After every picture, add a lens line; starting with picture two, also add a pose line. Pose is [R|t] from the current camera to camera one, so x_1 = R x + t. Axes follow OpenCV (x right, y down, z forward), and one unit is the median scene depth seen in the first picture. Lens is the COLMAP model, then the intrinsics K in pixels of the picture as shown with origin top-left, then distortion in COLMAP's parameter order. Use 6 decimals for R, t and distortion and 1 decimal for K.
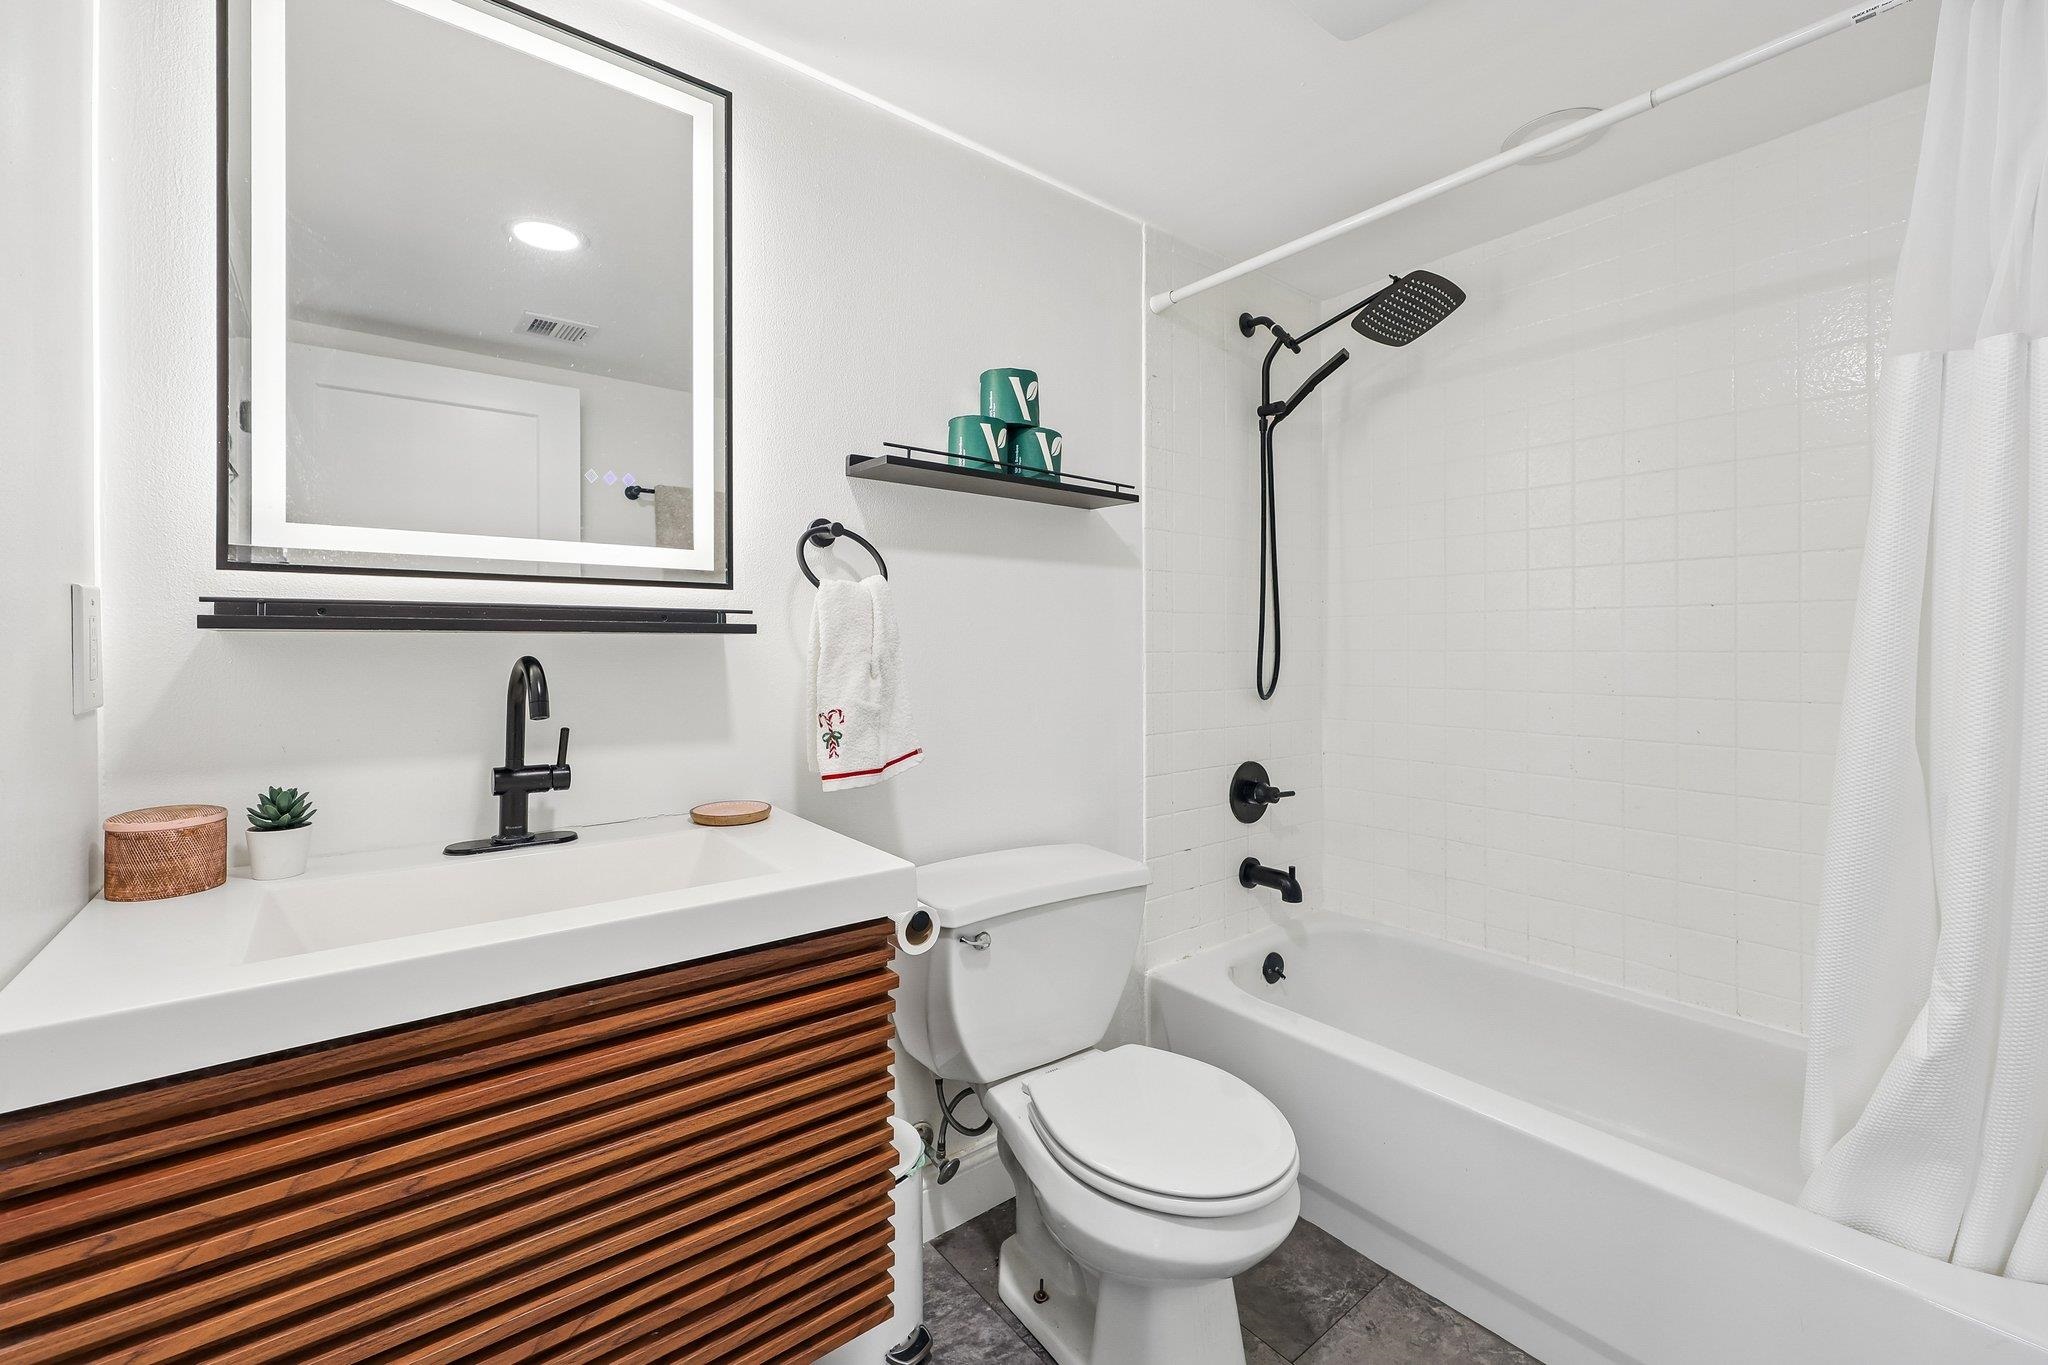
lens RADIAL K [[843.8, 0, 1025.9], [0, 843.8, 646.3], [0, 0, 1]] dist [0.001254, 0.000052]
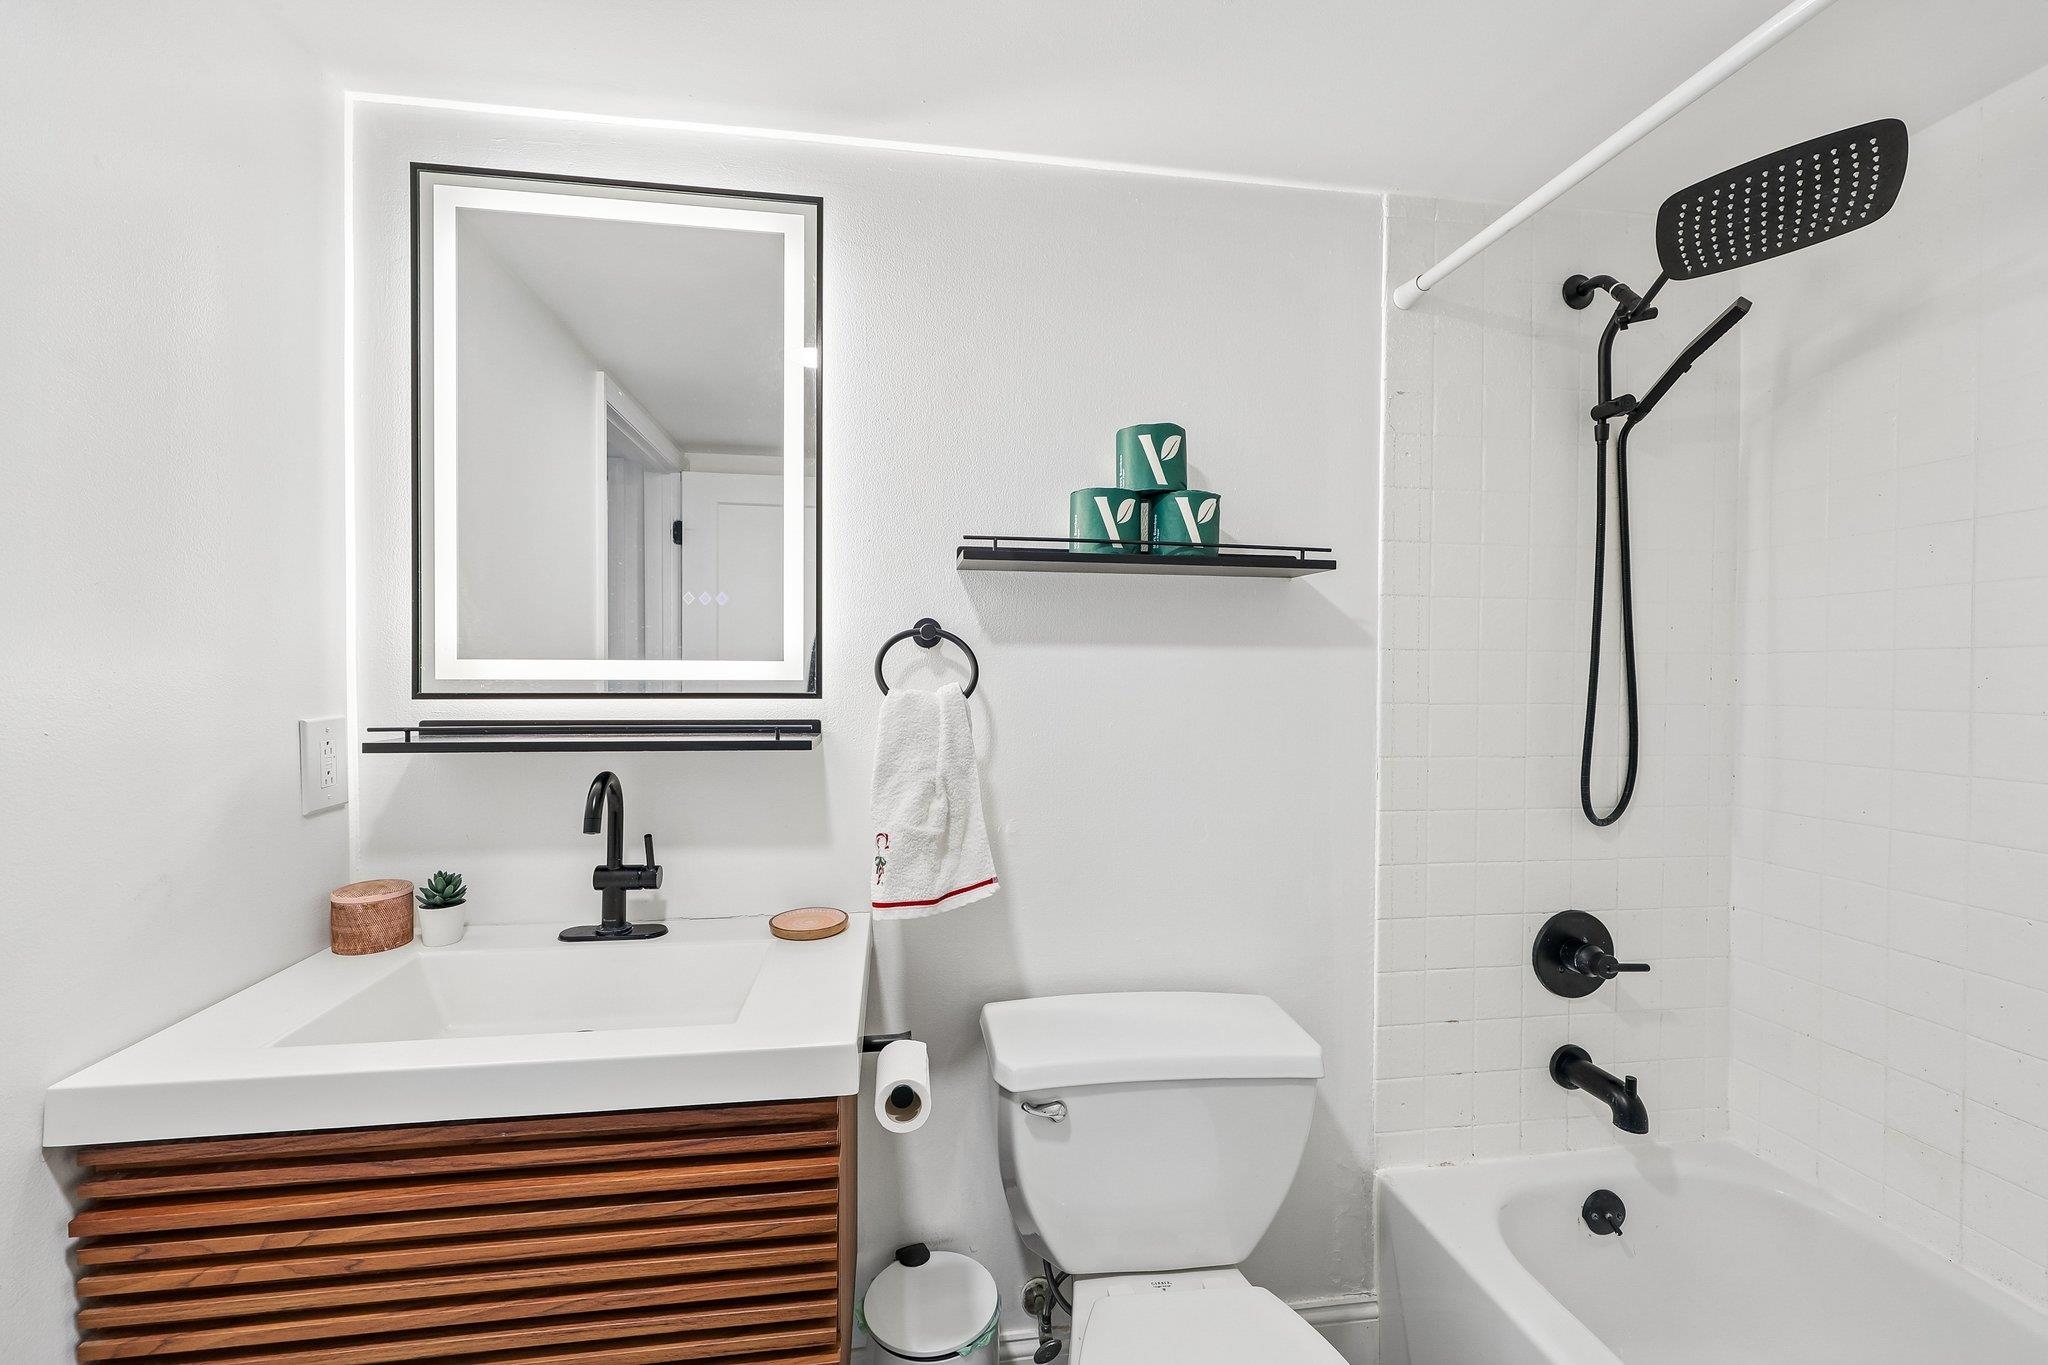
lens RADIAL K [[825.7, 0, 1019.6], [0, 825.7, 684.9], [0, 0, 1]] dist [0.001808, 0.000124]
pose [[0.863142, 0.011794, -0.504823, 0.326290], [-0.005819, 0.999893, 0.013412, -0.091763], [0.504927, -0.008639, 0.863119, 0.257295]]
